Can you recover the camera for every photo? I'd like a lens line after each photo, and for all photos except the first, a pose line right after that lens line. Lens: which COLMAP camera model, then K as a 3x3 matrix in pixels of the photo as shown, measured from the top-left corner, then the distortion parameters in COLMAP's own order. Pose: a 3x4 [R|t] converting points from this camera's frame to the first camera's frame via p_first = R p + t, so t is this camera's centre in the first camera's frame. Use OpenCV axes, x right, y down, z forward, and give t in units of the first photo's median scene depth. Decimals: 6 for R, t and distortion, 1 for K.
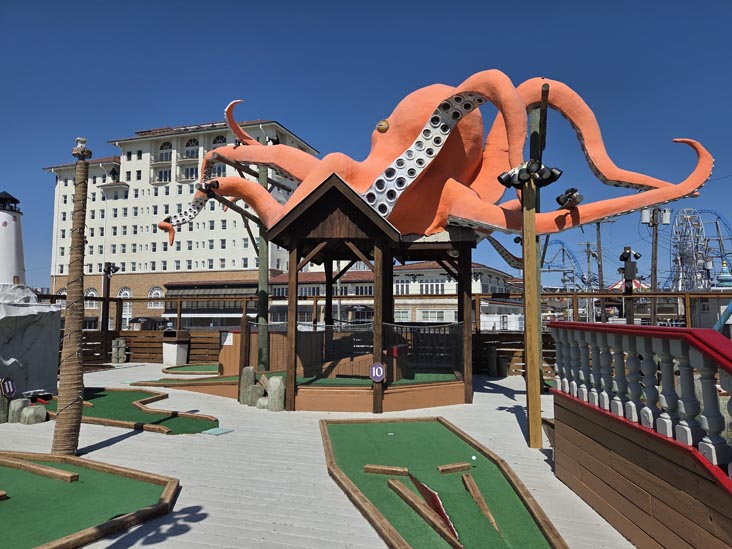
lens RADIAL K [[502.2, 0, 366.9], [0, 502.2, 271.7], [0, 0, 1]] dist [0.074792, -0.059838]
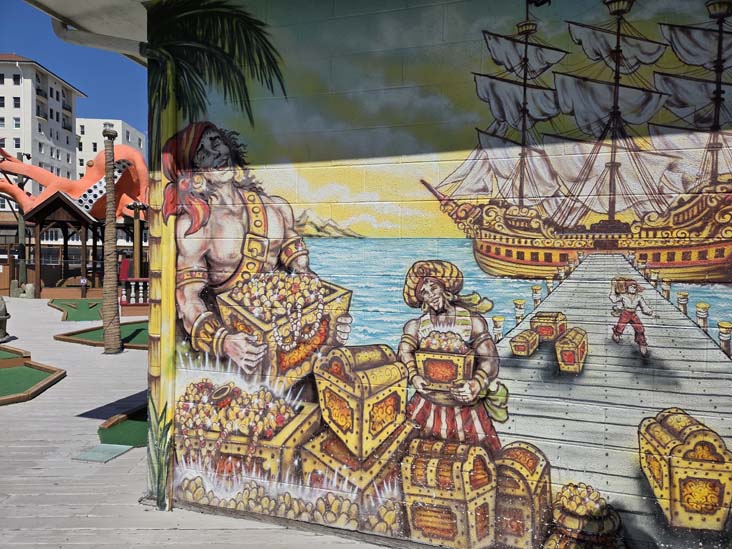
lens RADIAL K [[502.2, 0, 366.9], [0, 502.2, 271.7], [0, 0, 1]] dist [0.074792, -0.059838]
pose [[0.921878, 0.002631, 0.387470, 0.260624], [-0.045784, 0.993711, 0.102183, -0.115969], [-0.384765, -0.111940, 0.916202, -1.355779]]
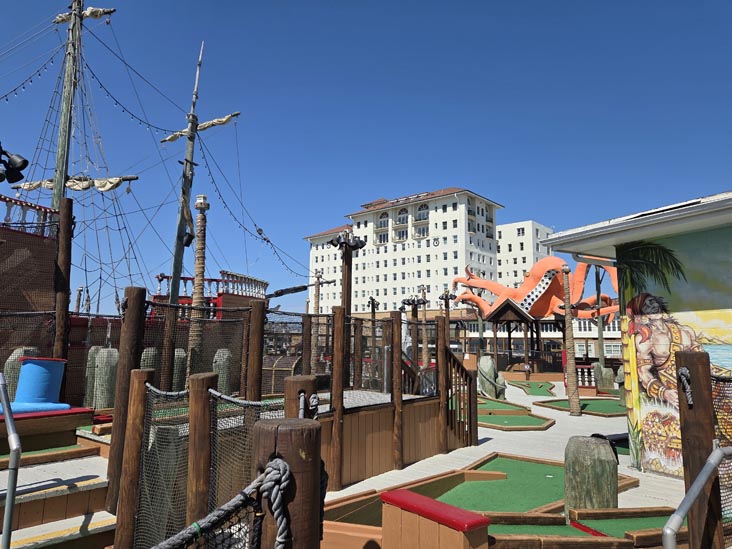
lens RADIAL K [[502.2, 0, 366.9], [0, 502.2, 271.7], [0, 0, 1]] dist [0.074792, -0.059838]
pose [[0.932336, -0.046295, -0.358618, 0.196944], [0.025193, 0.997677, -0.063297, -0.156702], [0.360716, 0.049979, 0.931336, -1.744823]]
